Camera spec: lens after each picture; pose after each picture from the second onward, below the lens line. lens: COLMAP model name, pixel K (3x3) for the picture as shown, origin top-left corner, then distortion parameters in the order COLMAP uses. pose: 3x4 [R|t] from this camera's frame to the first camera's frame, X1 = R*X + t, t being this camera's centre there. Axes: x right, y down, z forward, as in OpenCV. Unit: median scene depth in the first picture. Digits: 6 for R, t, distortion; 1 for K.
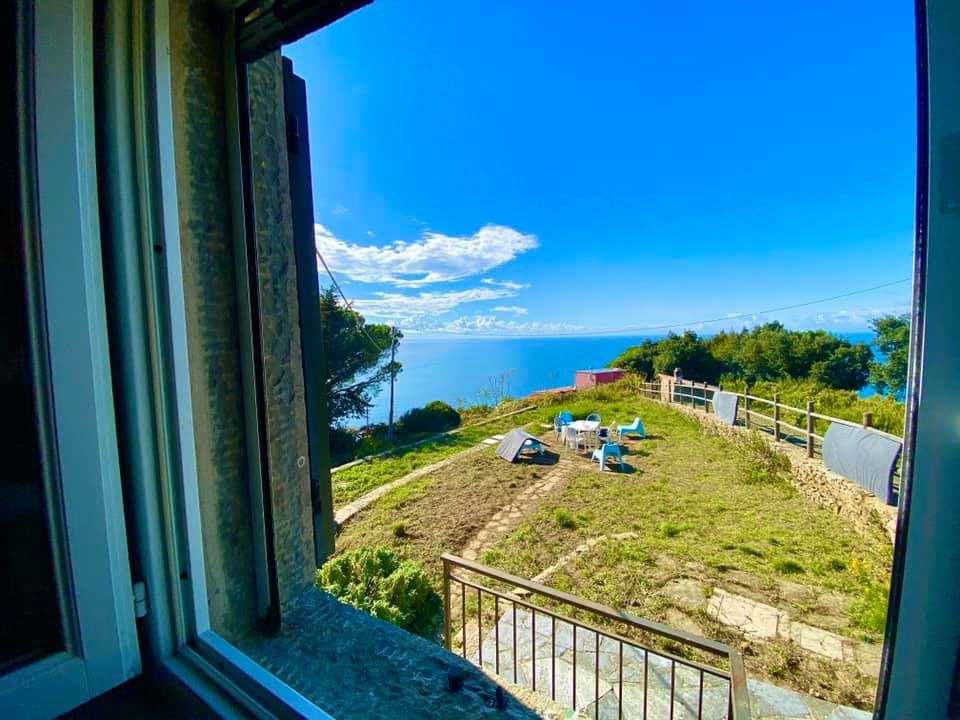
lens RADIAL K [[393.8, 0, 476.5], [0, 393.8, 350.0], [0, 0, 1]] dist [0.004467, -0.013648]
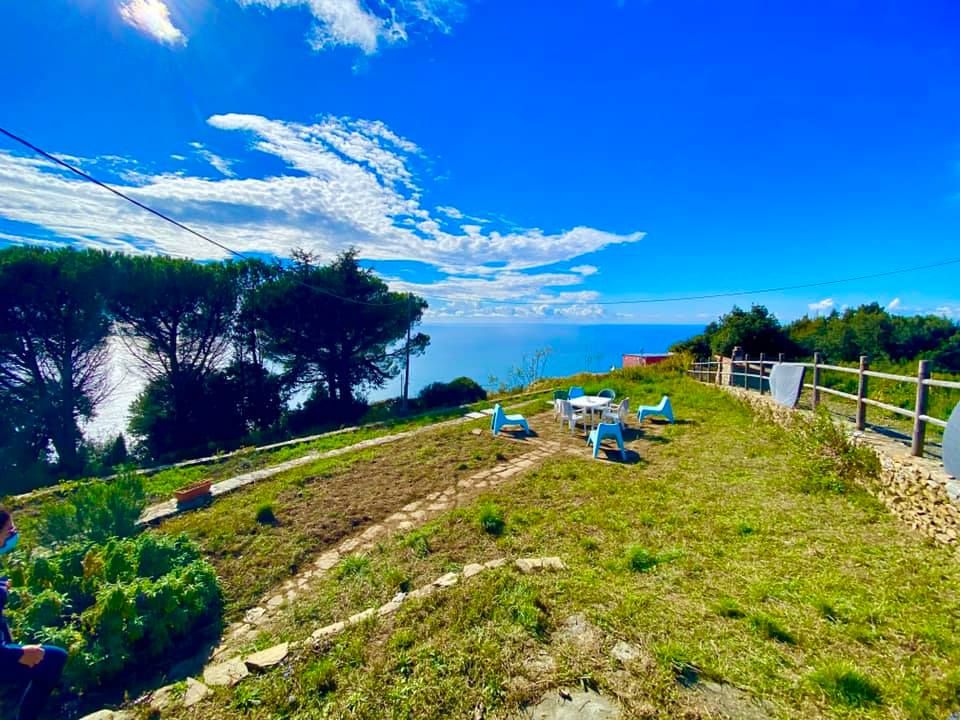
lens RADIAL K [[393.8, 0, 476.9], [0, 393.8, 352.2], [0, 0, 1]] dist [0.004467, -0.013648]
pose [[0.989413, 0.037868, -0.140098, 0.194560], [-0.031437, 0.998360, 0.047837, 0.078983], [0.141680, -0.042926, 0.988981, 0.241198]]
